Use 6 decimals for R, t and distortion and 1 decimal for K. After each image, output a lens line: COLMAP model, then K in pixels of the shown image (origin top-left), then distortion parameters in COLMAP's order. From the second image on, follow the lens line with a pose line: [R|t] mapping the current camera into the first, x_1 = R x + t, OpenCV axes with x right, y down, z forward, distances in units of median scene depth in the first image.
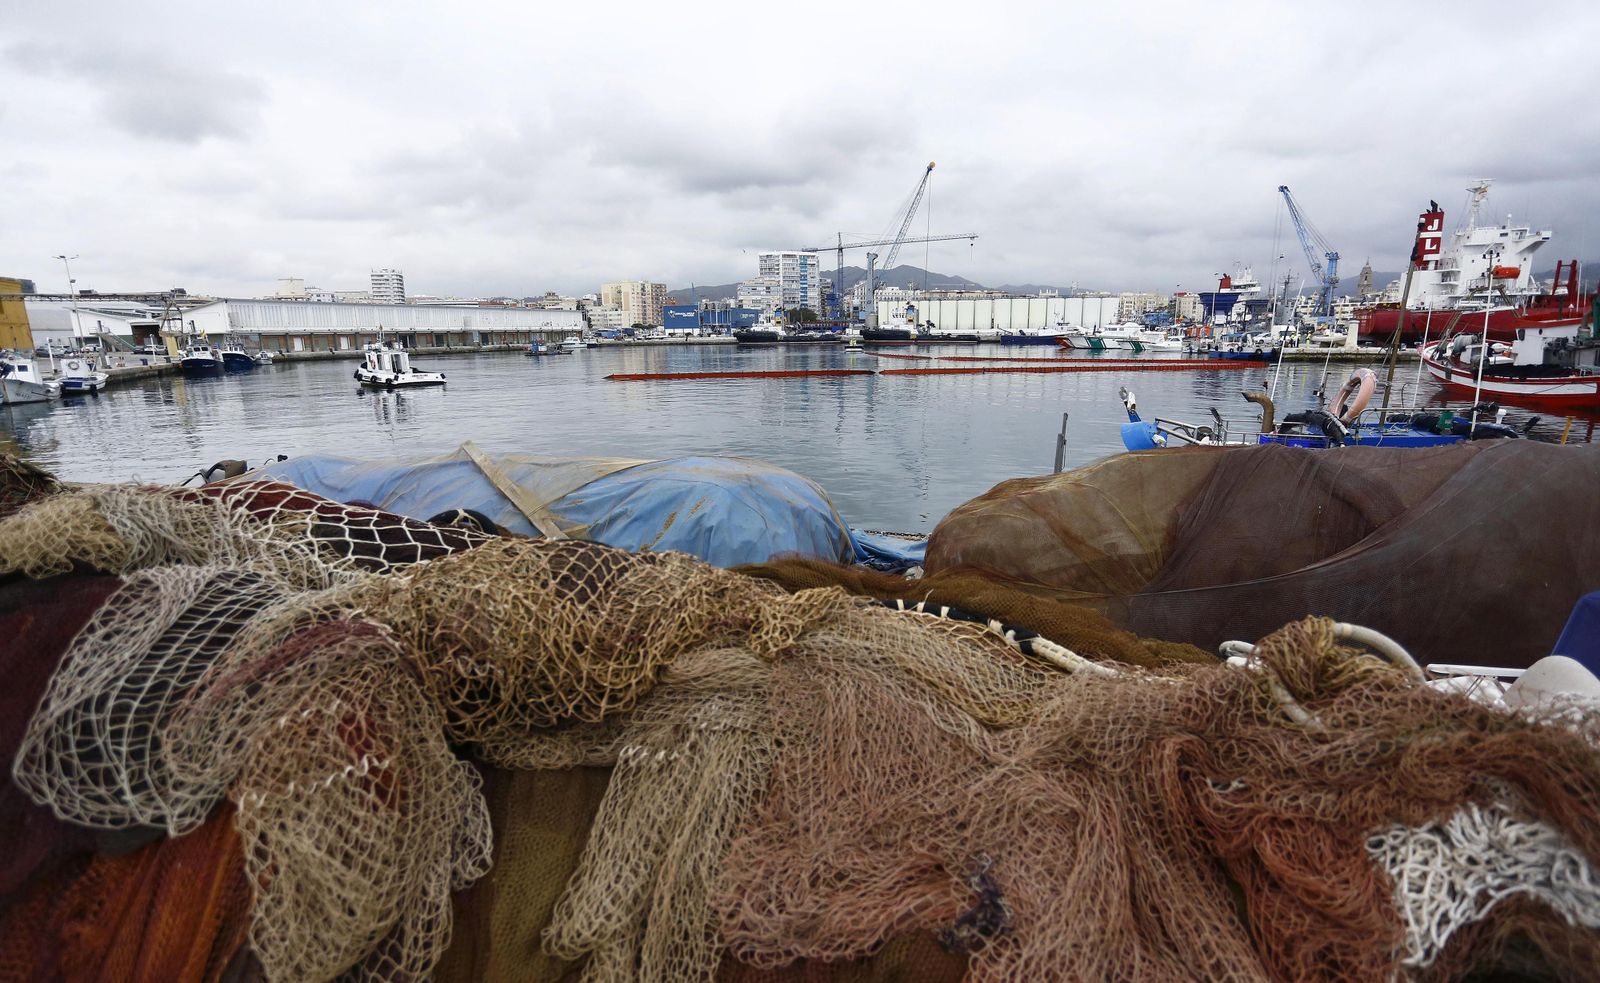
lens RADIAL K [[841.5, 0, 827.2], [0, 841.5, 492.6], [0, 0, 1]] dist [-0.025406, 0.008429]
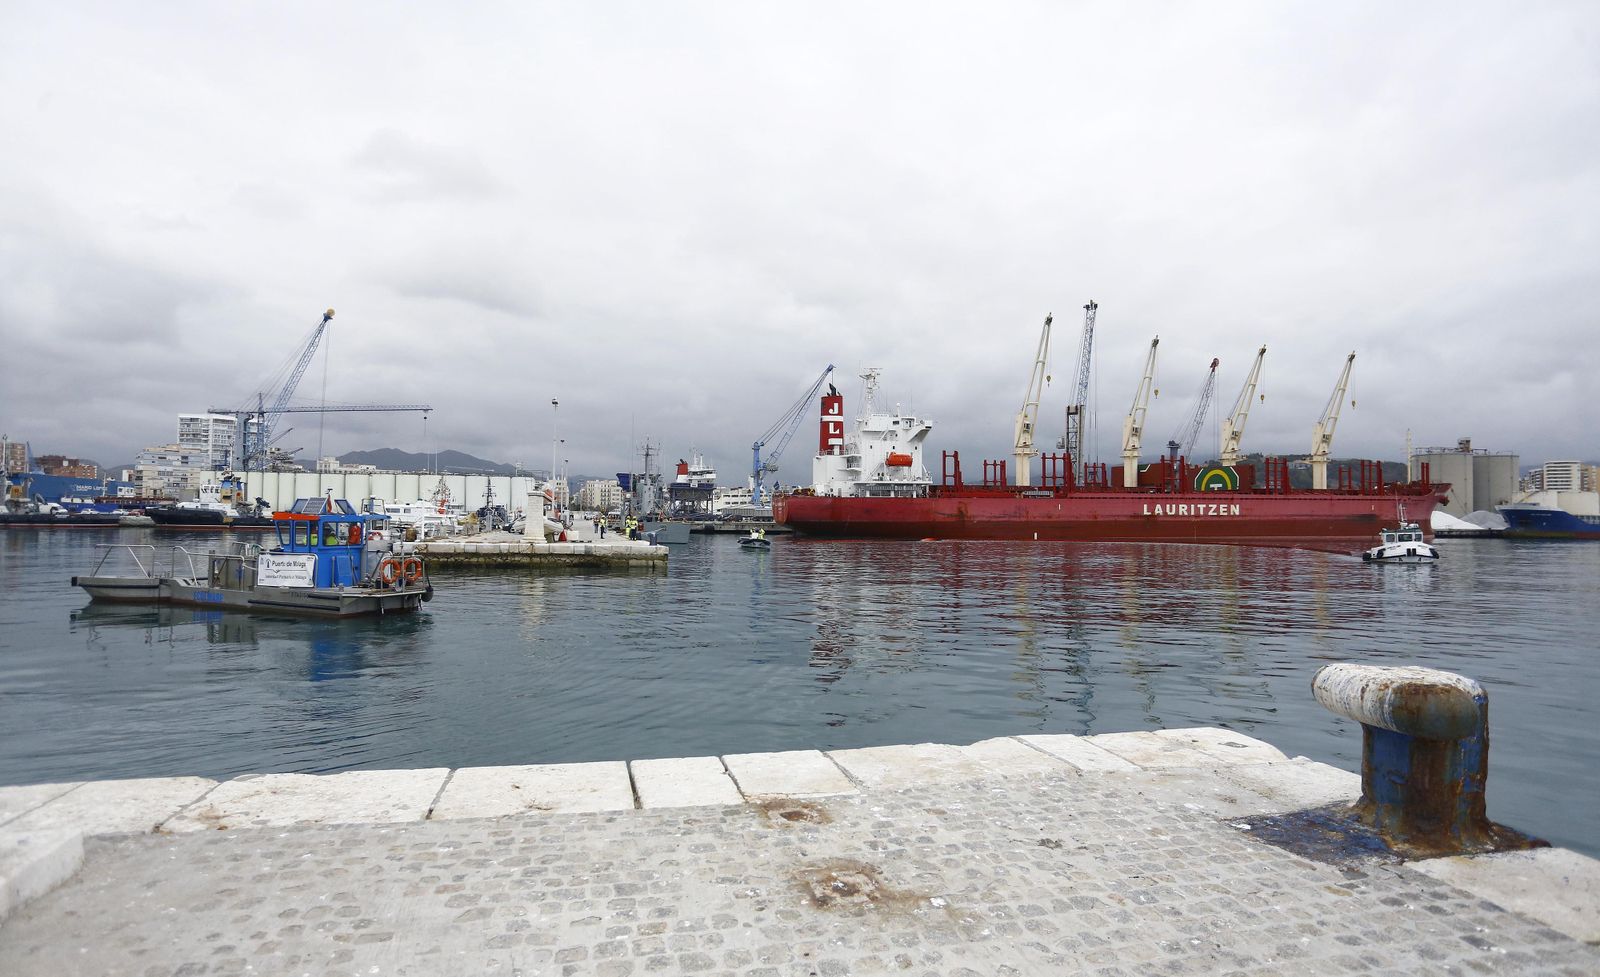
lens RADIAL K [[866.8, 0, 804.0], [0, 866.8, 479.2], [0, 0, 1]] dist [-0.039216, 0.003354]
pose [[0.867886, 0.035707, 0.495479, 0.211922], [0.080218, 0.974249, -0.210721, -0.038255], [-0.490245, 0.222628, 0.842673, 0.200907]]
